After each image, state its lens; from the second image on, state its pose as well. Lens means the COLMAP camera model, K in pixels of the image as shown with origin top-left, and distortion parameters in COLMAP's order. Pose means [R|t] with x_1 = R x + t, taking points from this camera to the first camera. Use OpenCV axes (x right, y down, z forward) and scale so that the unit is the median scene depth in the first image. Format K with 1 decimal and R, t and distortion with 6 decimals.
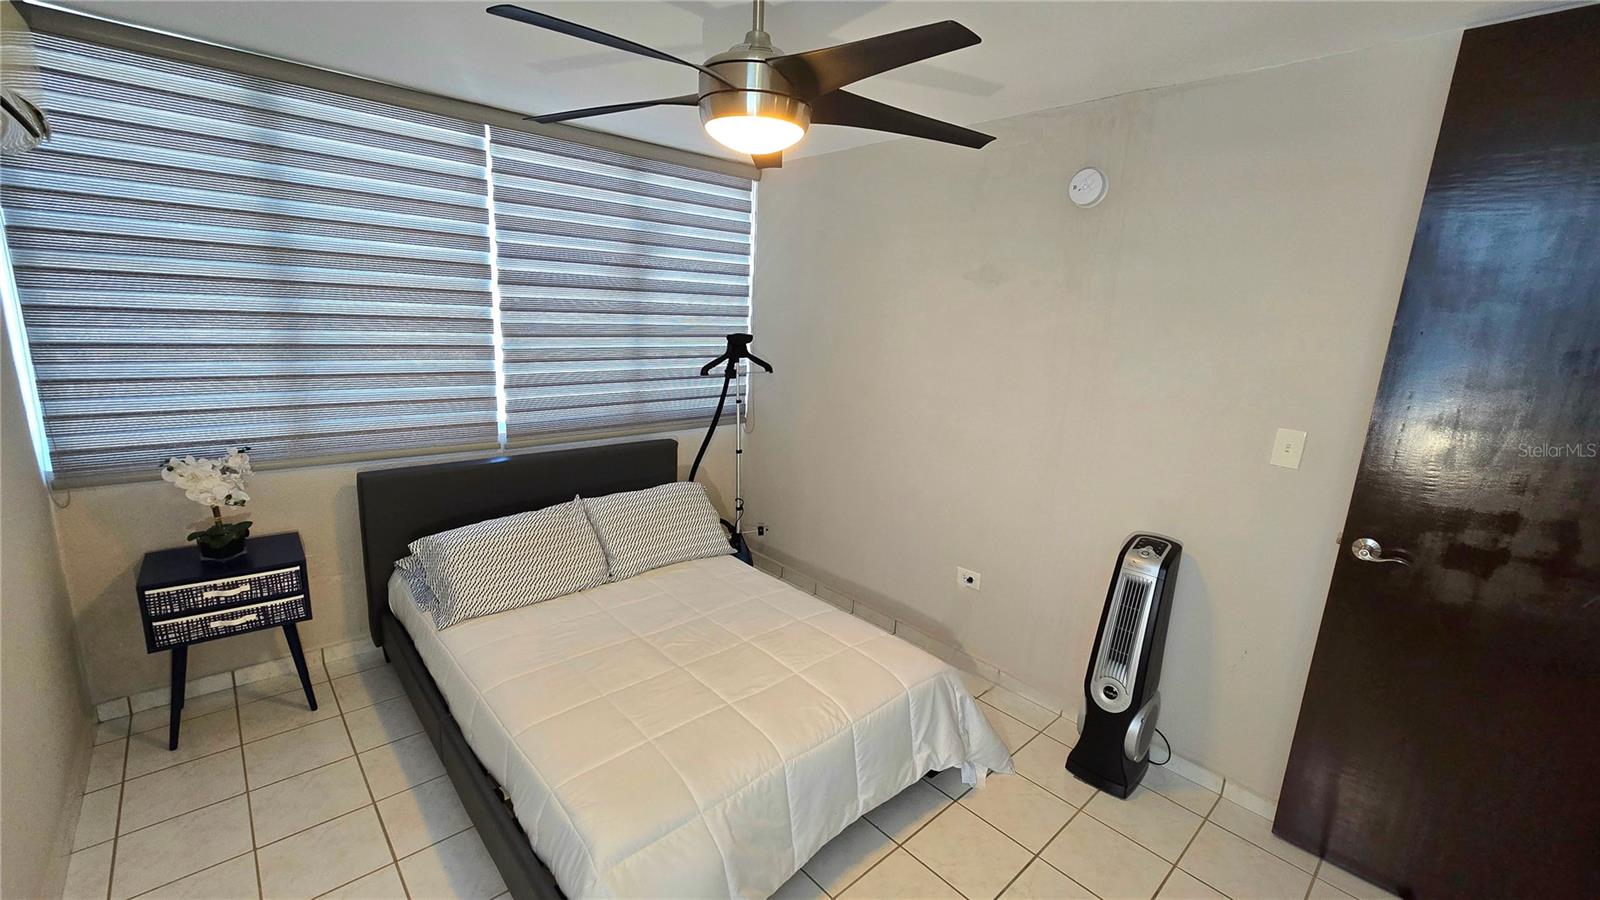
lens RADIAL K [[659.4, 0, 800.0], [0, 659.4, 450.0], [0, 0, 1]] dist [0.001570, 0.000469]
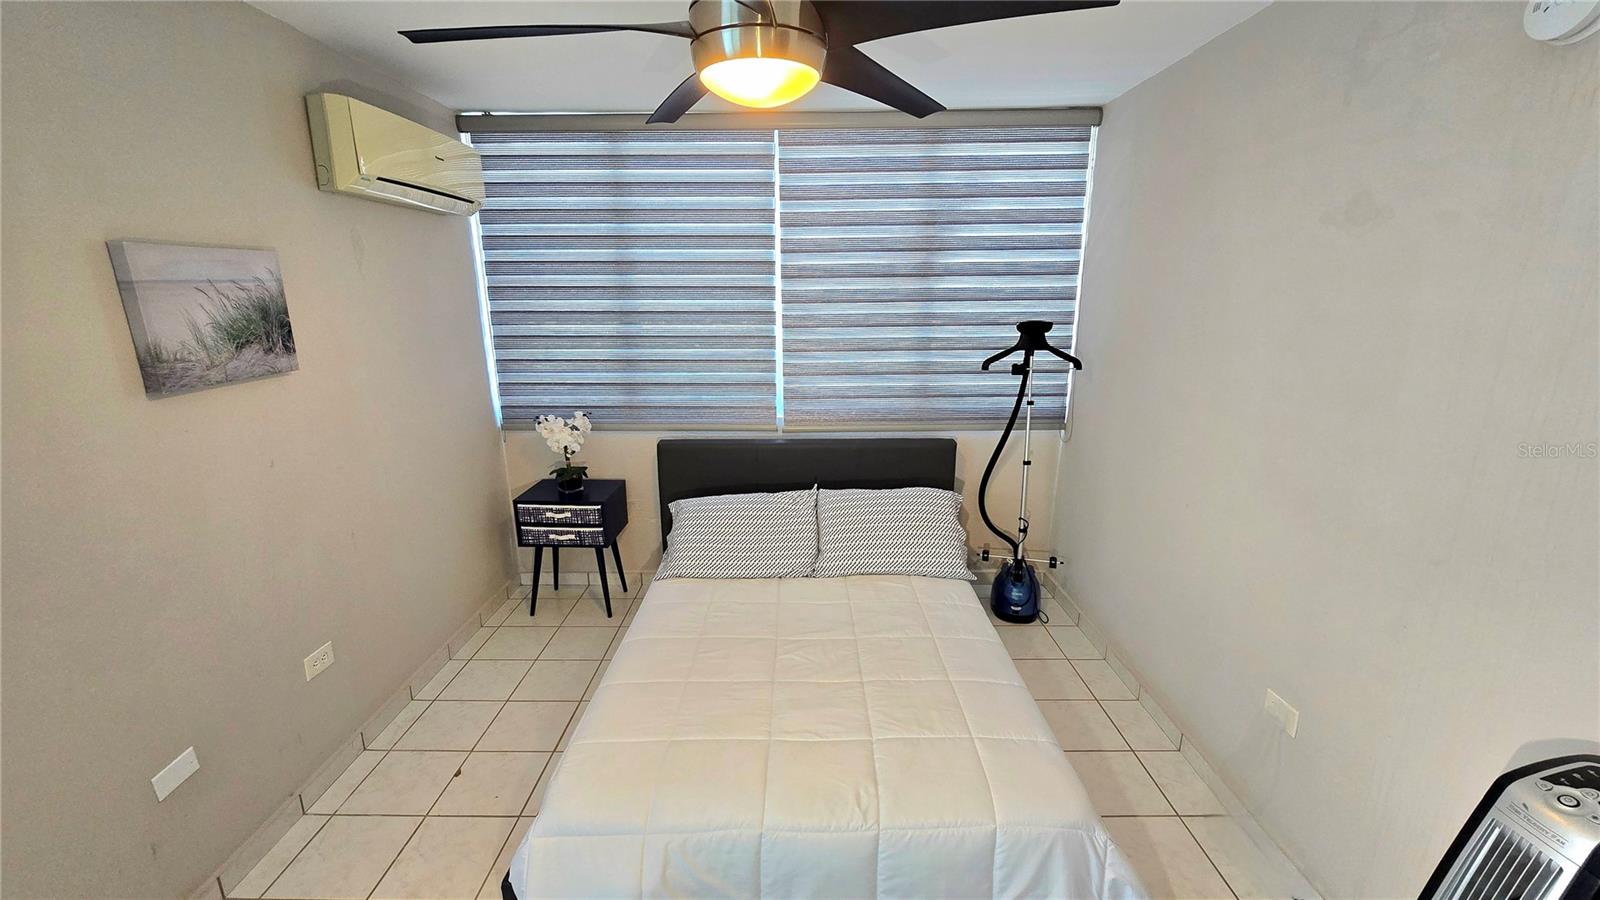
lens RADIAL K [[659.4, 0, 800.0], [0, 659.4, 450.0], [0, 0, 1]] dist [0.001570, 0.000469]
pose [[0.733123, 0.114067, -0.670462, 0.330280], [-0.103208, 0.993076, 0.056100, -0.040155], [0.672219, 0.028069, 0.739820, 0.247291]]
